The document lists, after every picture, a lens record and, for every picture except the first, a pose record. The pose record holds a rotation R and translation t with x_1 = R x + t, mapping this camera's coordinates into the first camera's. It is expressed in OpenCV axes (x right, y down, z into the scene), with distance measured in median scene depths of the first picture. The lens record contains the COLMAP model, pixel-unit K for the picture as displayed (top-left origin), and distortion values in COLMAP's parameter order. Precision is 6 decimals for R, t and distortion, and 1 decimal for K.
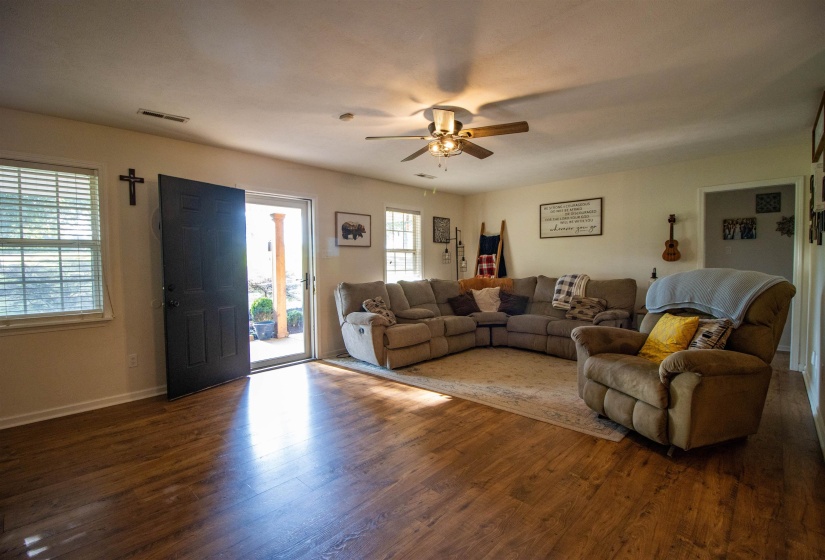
lens RADIAL K [[396.5, 0, 412.5], [0, 396.5, 280.0], [0, 0, 1]] dist [-0.001235, -0.000778]
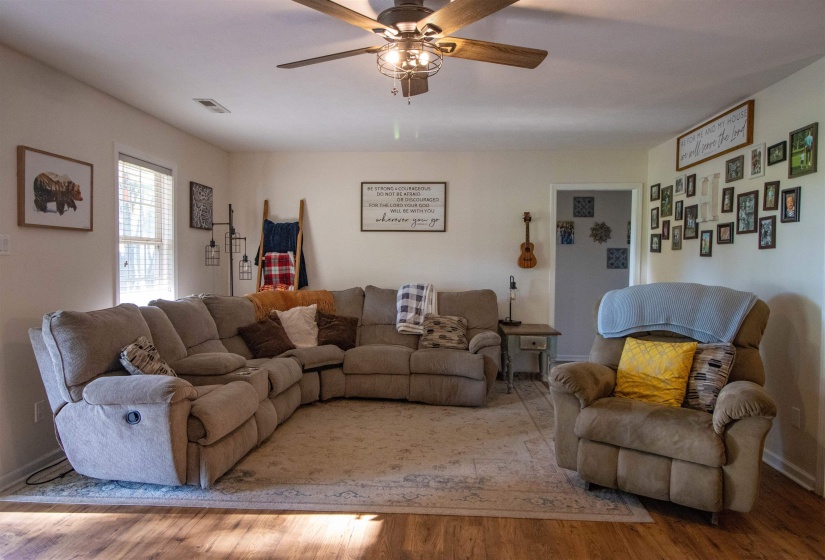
lens RADIAL K [[534.7, 0, 412.5], [0, 534.7, 280.0], [0, 0, 1]] dist [0.012463, -0.001434]
pose [[0.763478, -0.007020, 0.645796, -0.243975], [0.009686, 0.999953, -0.000582, -0.022641], [-0.645761, 0.006700, 0.763510, 0.280069]]
